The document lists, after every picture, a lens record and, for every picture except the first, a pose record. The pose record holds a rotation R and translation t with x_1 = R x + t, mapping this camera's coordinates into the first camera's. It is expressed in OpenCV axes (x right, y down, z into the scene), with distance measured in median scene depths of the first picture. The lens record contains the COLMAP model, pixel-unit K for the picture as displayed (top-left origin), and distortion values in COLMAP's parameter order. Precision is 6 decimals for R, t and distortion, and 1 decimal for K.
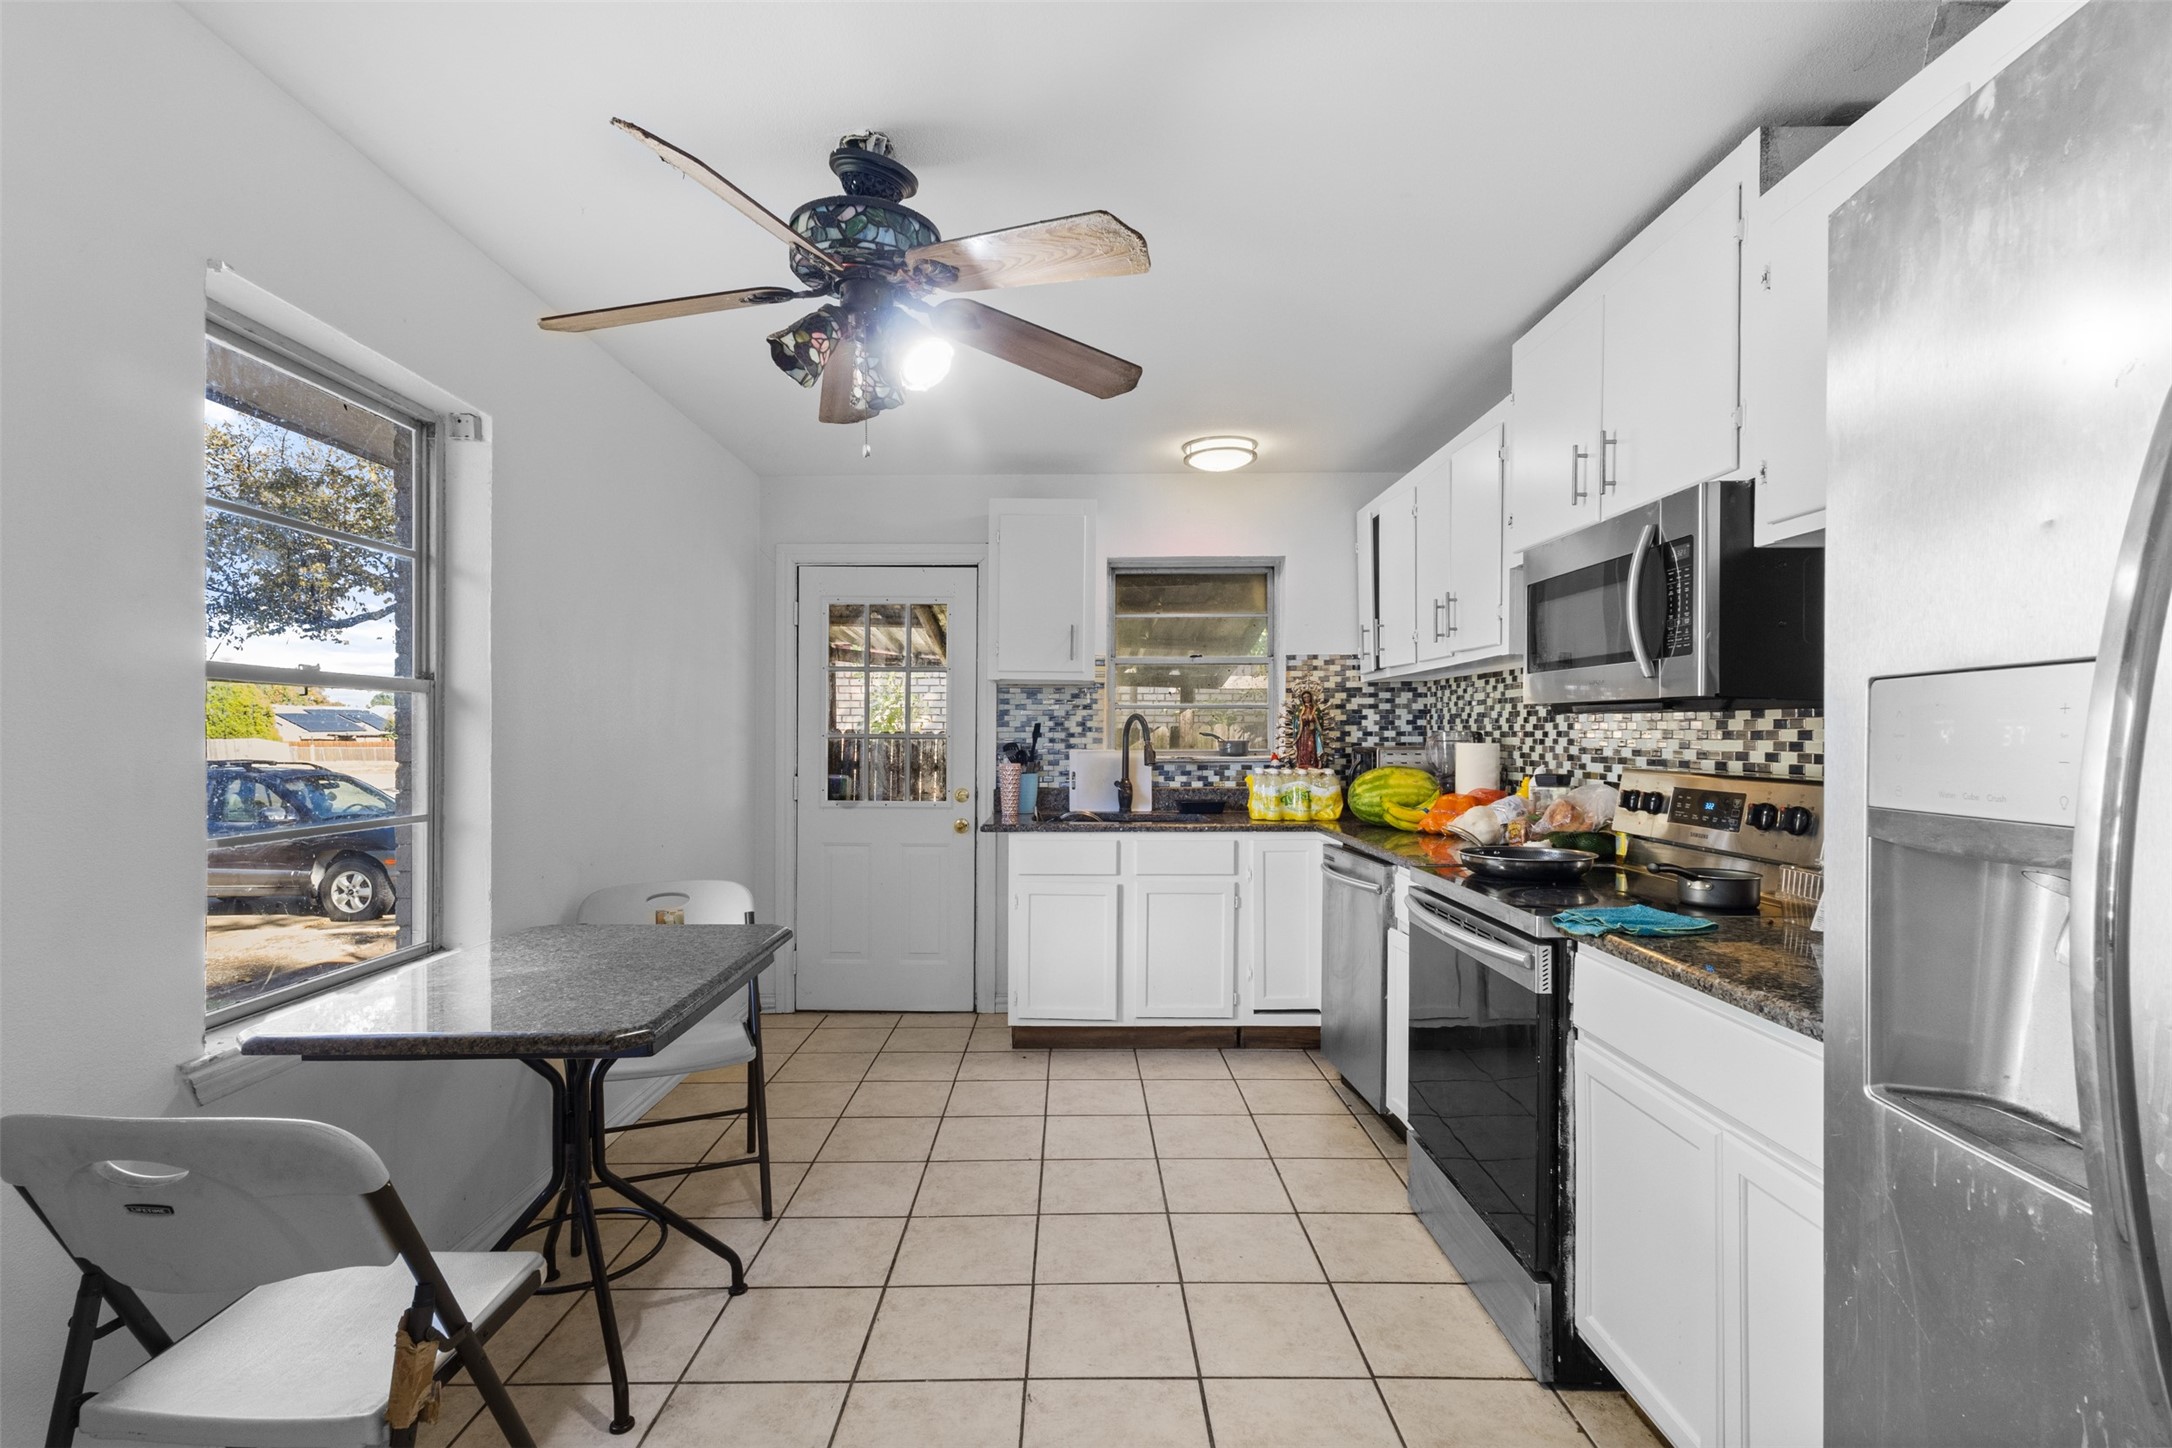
lens RADIAL K [[1010.6, 0, 1083.8], [0, 1010.6, 742.6], [0, 0, 1]] dist [0.000629, 0.000527]
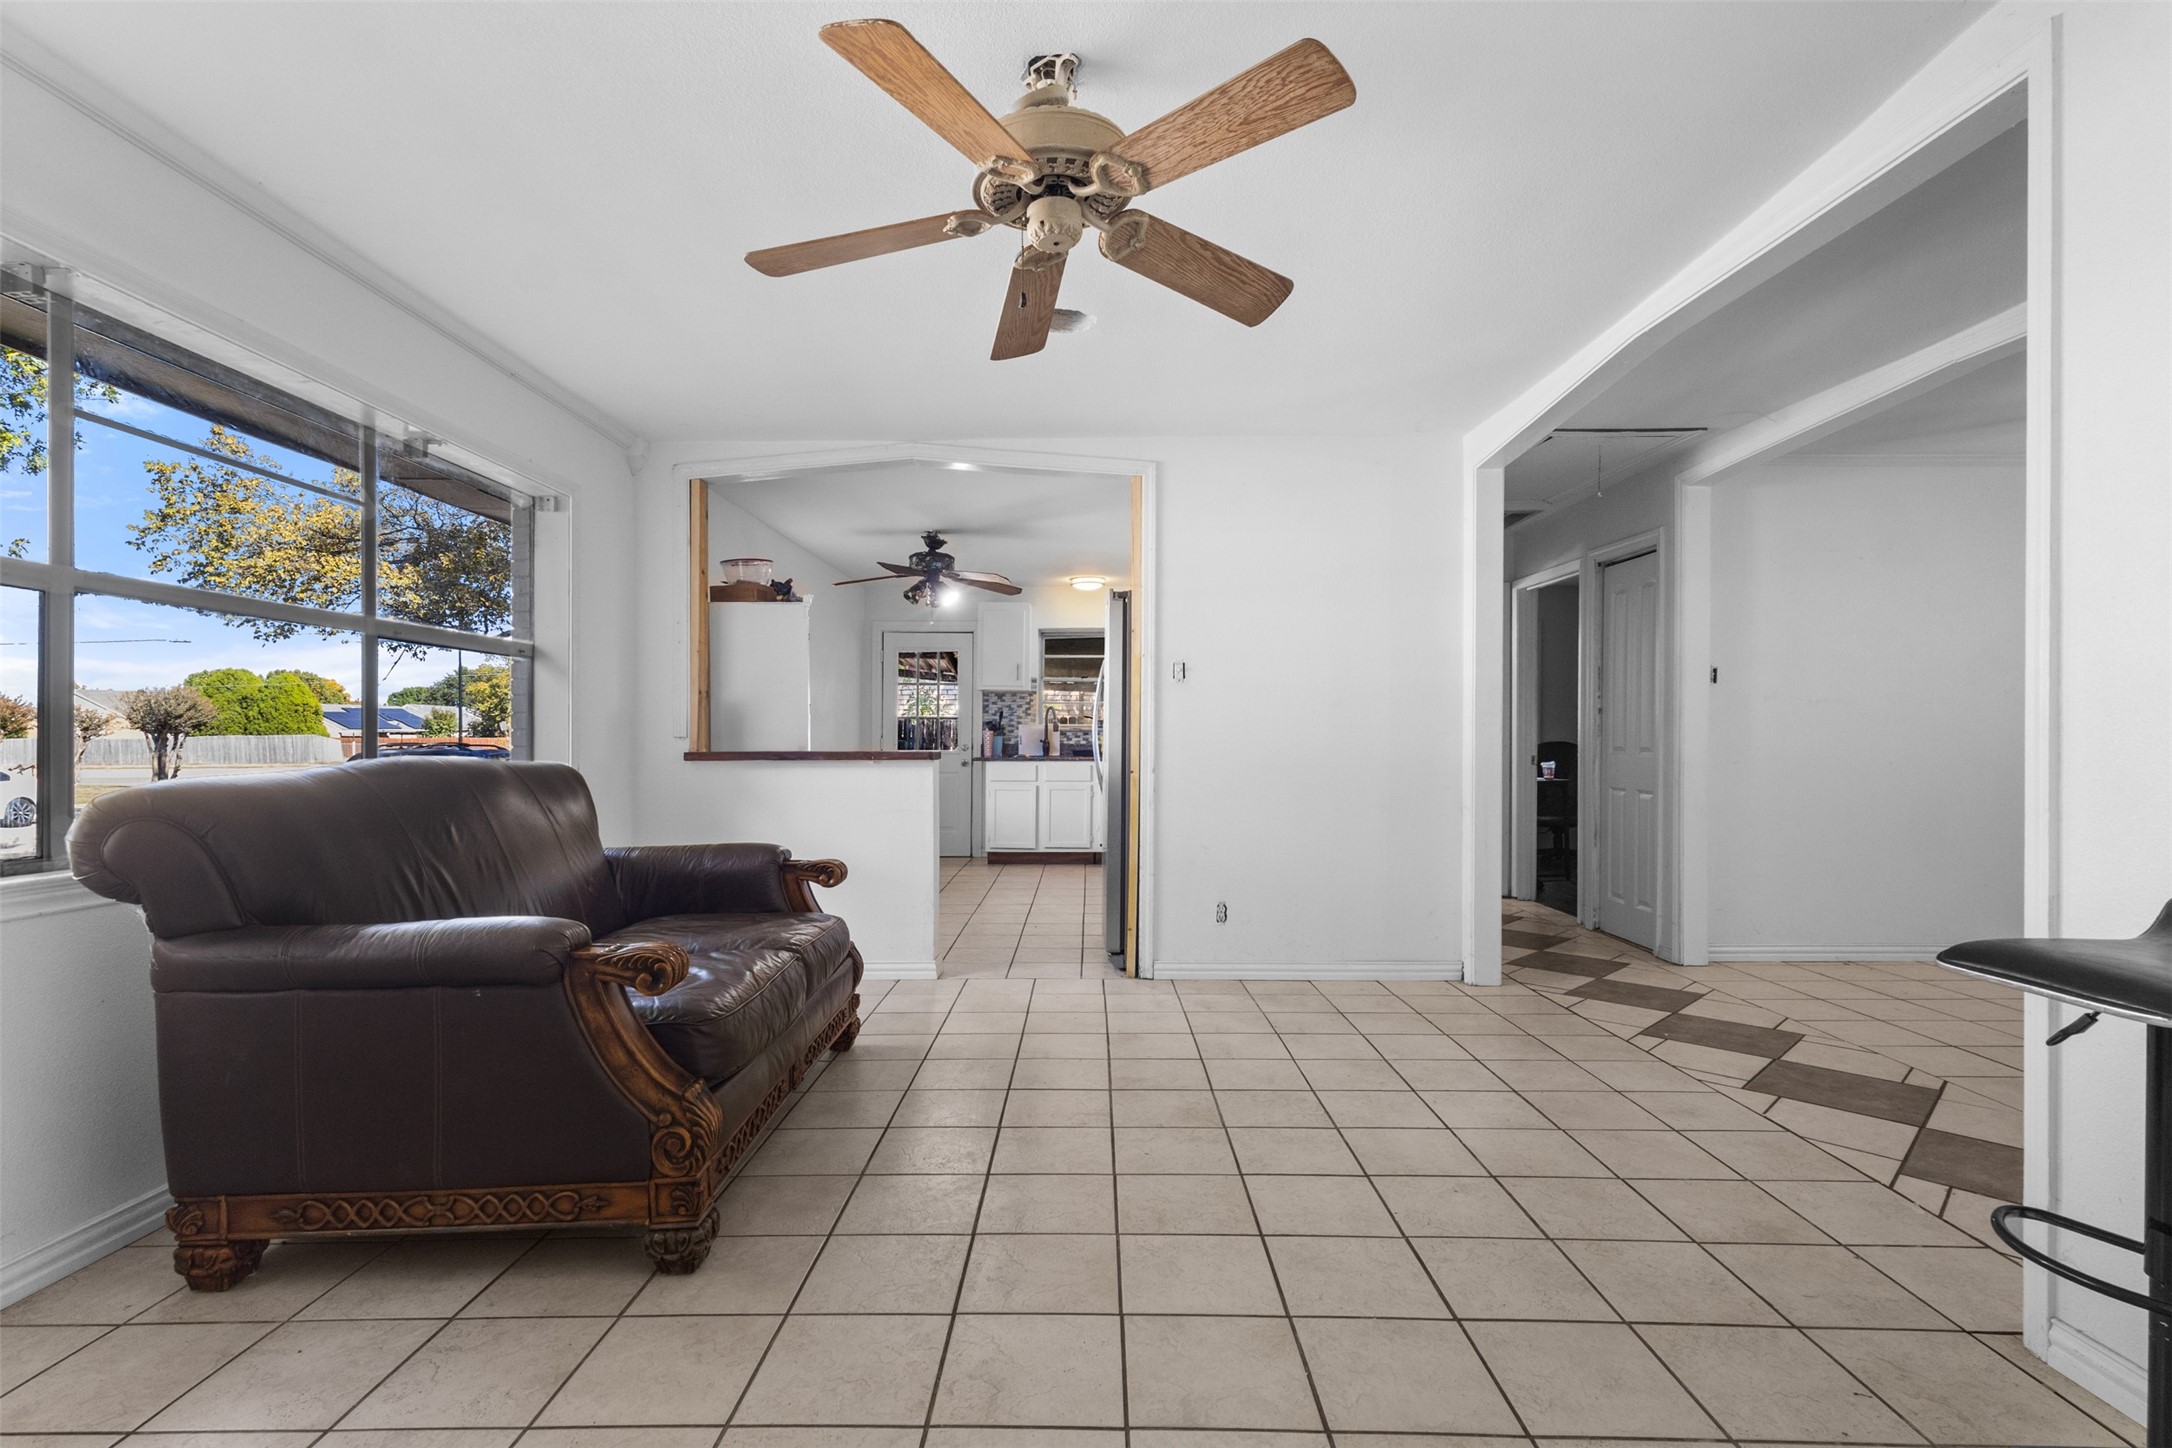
lens RADIAL K [[1033.7, 0, 1086.4], [0, 1033.7, 743.4], [0, 0, 1]] dist [0.001438, 0.000503]
pose [[0.999880, 0.002798, -0.015221, 0.152794], [-0.002802, 0.999996, -0.000284, 0.044926], [0.015220, 0.000327, 0.999884, -1.060418]]
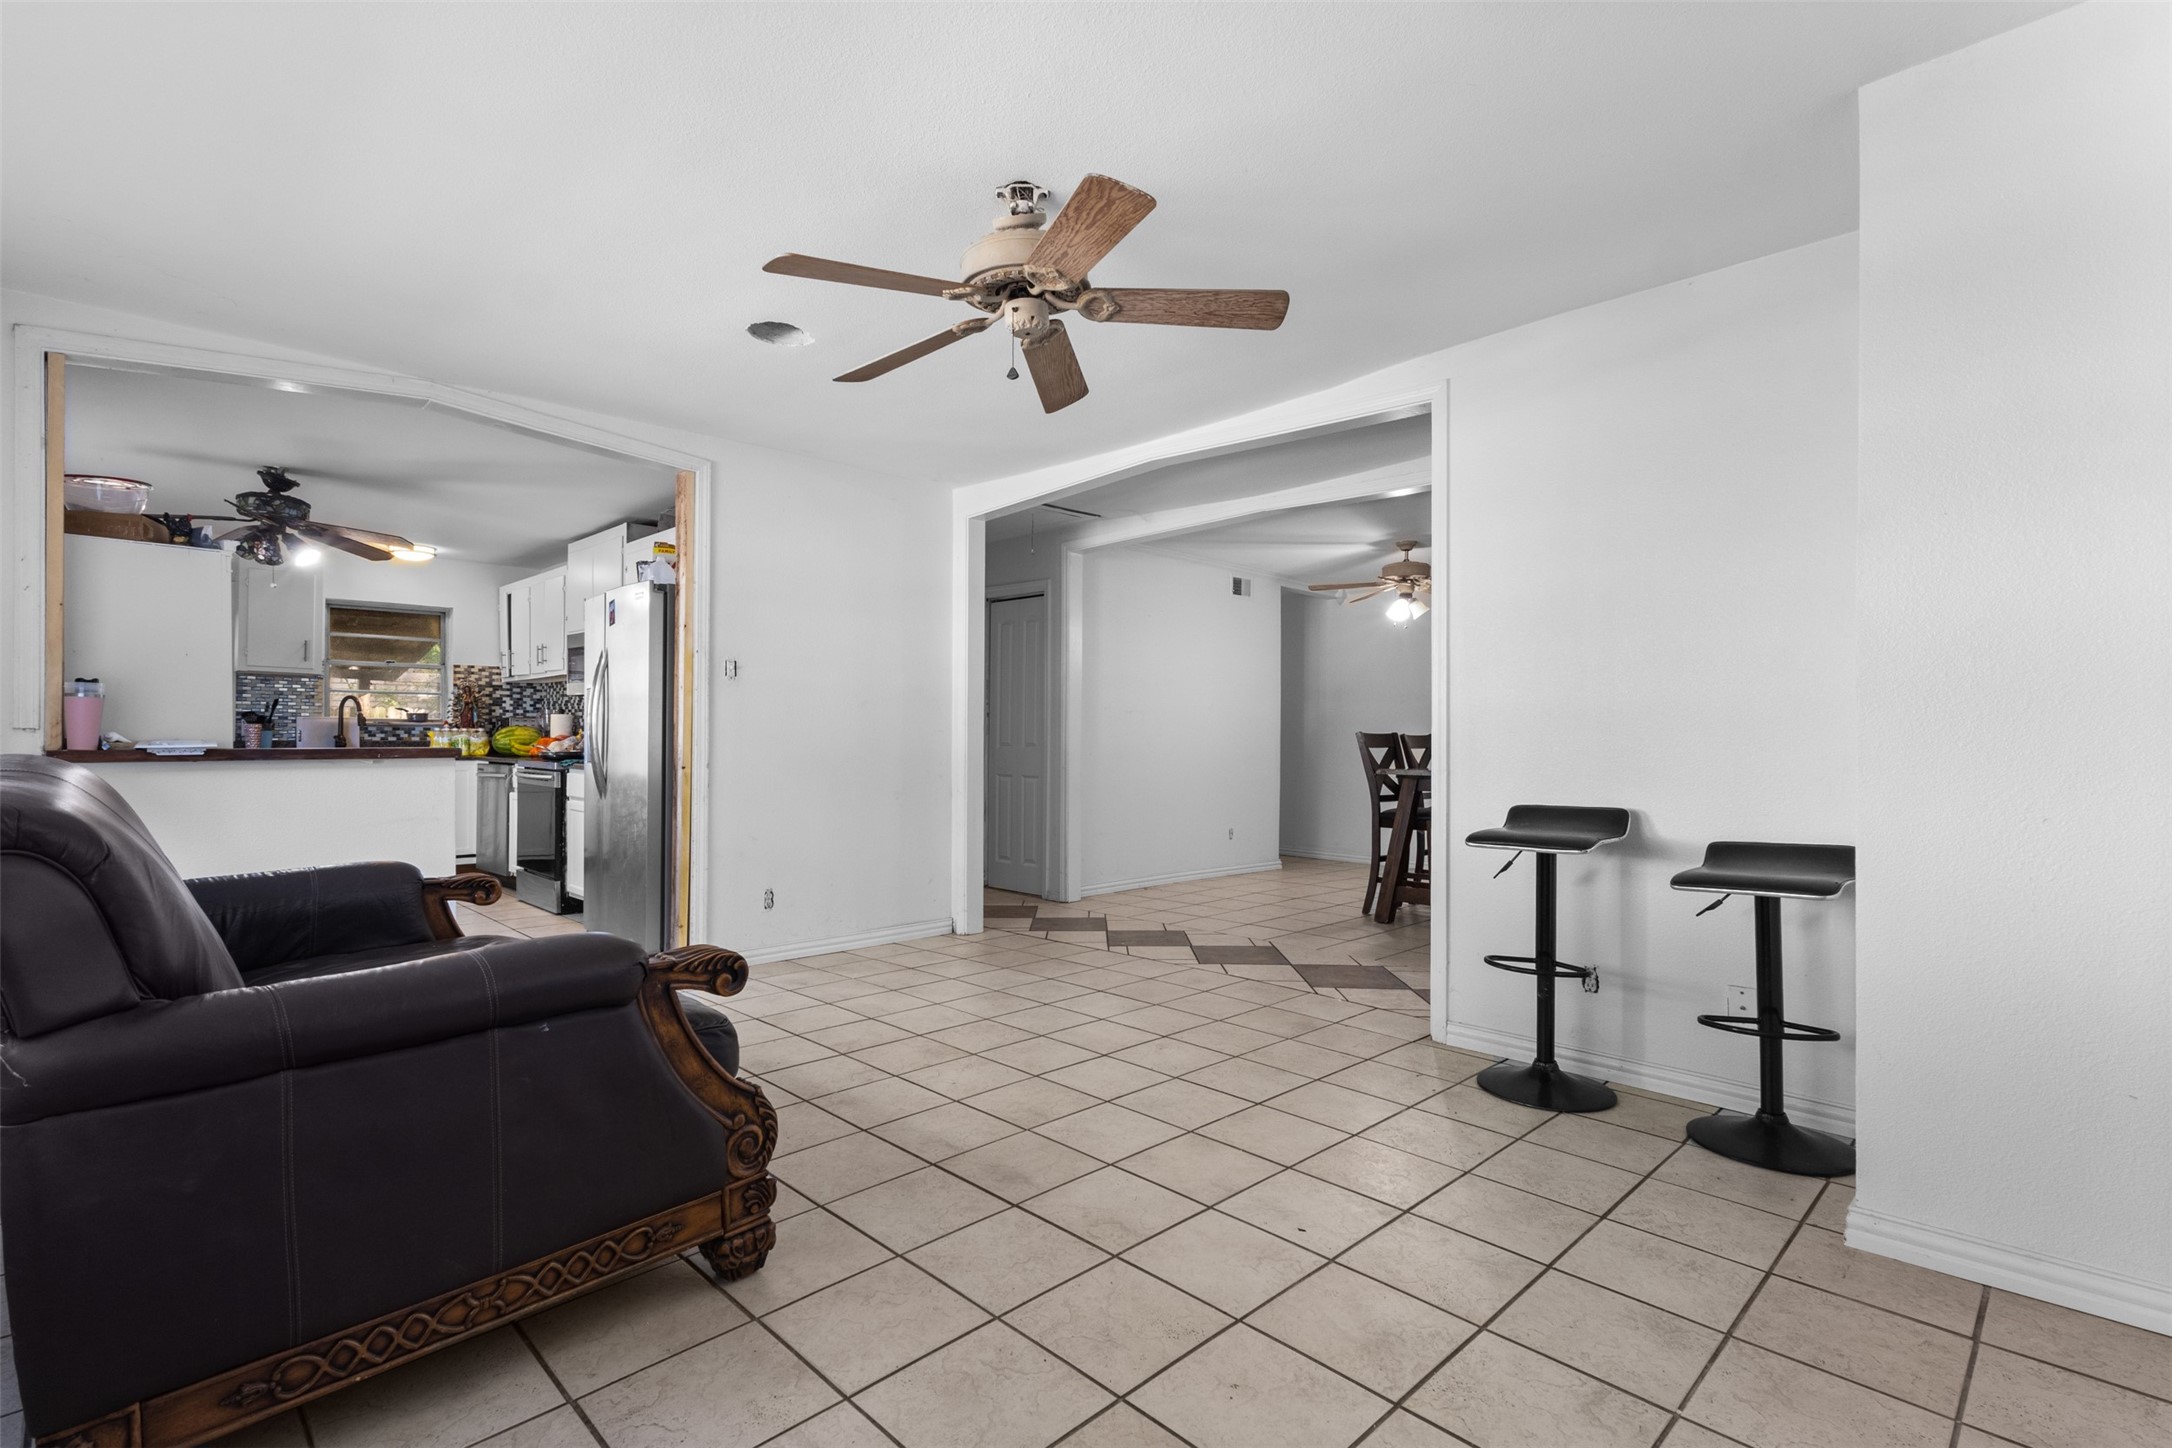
lens RADIAL K [[1010.6, 0, 1083.8], [0, 1010.6, 742.6], [0, 0, 1]] dist [0.000629, 0.000527]
pose [[0.716161, 0.002321, 0.697931, -0.241371], [-0.001835, 0.999997, -0.001442, 0.048873], [-0.697933, -0.000248, 0.716163, -1.021401]]
